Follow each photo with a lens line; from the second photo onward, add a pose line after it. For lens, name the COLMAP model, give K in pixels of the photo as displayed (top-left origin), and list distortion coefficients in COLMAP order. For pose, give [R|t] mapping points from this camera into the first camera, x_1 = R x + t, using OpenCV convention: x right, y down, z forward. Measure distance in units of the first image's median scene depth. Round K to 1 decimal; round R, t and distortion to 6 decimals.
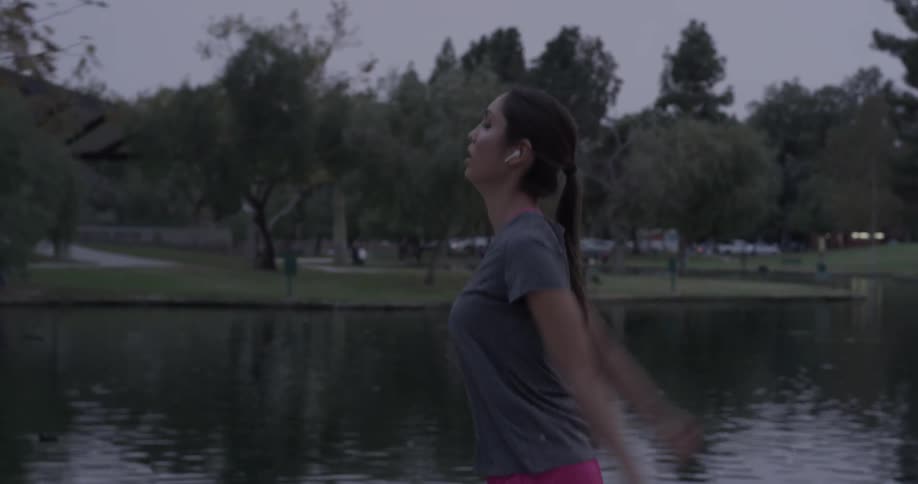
lens RADIAL K [[1885.8, 0, 460.3], [0, 1885.8, 240.9], [0, 0, 1]] dist [-0.091687, 0.000000]
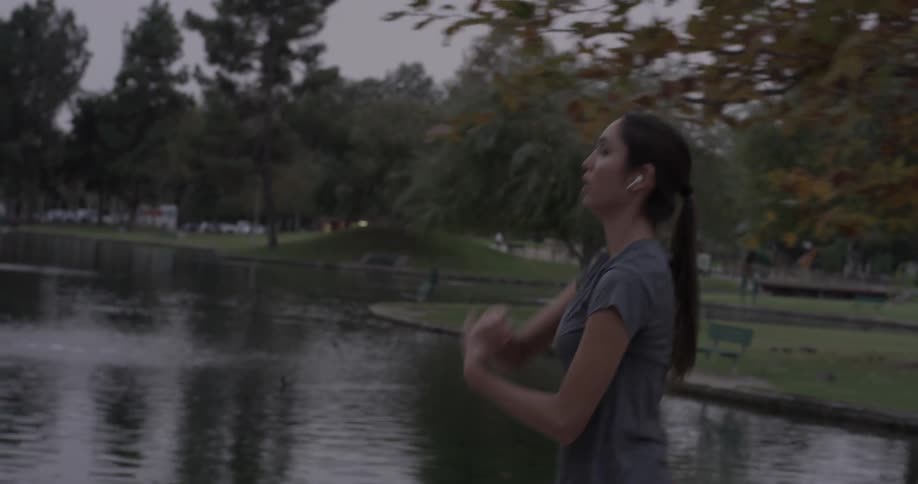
lens RADIAL K [[1885.8, 0, 461.6], [0, 1885.8, 241.7], [0, 0, 1]] dist [-0.091687, 0.000000]
pose [[0.991918, 0.060089, 0.111751, 0.182185], [-0.060483, 0.998169, 0.000141, 0.003999], [-0.111538, -0.006899, 0.993736, -0.031767]]
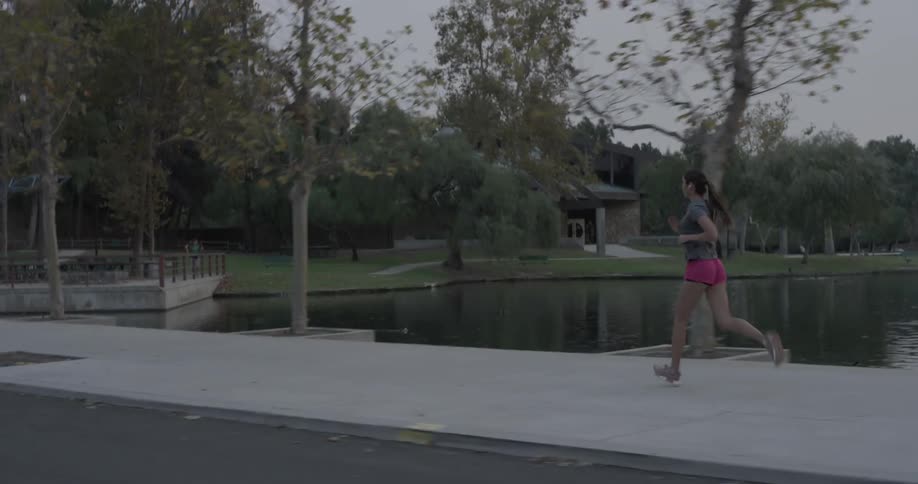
lens RADIAL K [[1308.3, 0, 462.7], [0, 1308.3, 241.6], [0, 0, 1]] dist [-0.073786, 0.000000]
pose [[0.861330, -0.034015, -0.506906, 0.125567], [0.031085, 0.999415, -0.014243, 0.004321], [0.507094, -0.003489, 0.861884, -0.055591]]
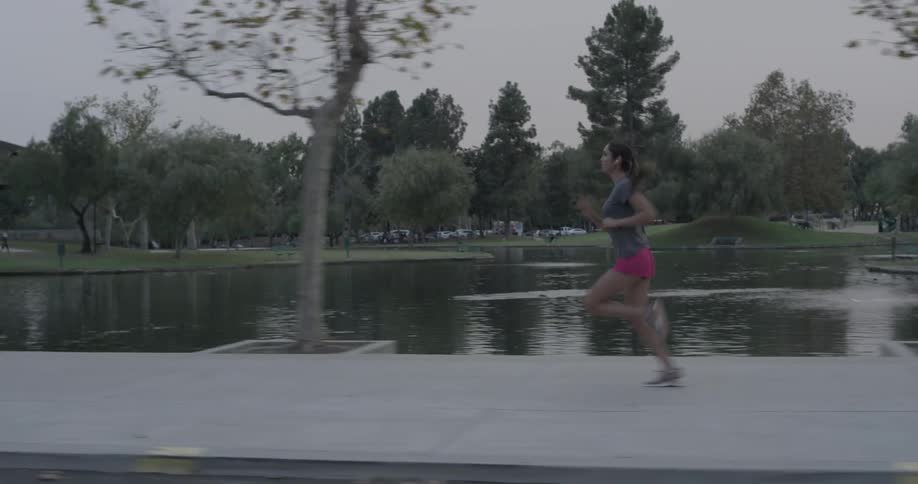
lens RADIAL K [[1308.3, 0, 457.5], [0, 1308.3, 238.1], [0, 0, 1]] dist [-0.073786, 0.000000]
pose [[0.999149, -0.032963, -0.024787, 0.104667], [0.033026, 0.999452, 0.002135, 0.004542], [0.024703, -0.002951, 0.999690, -0.050844]]
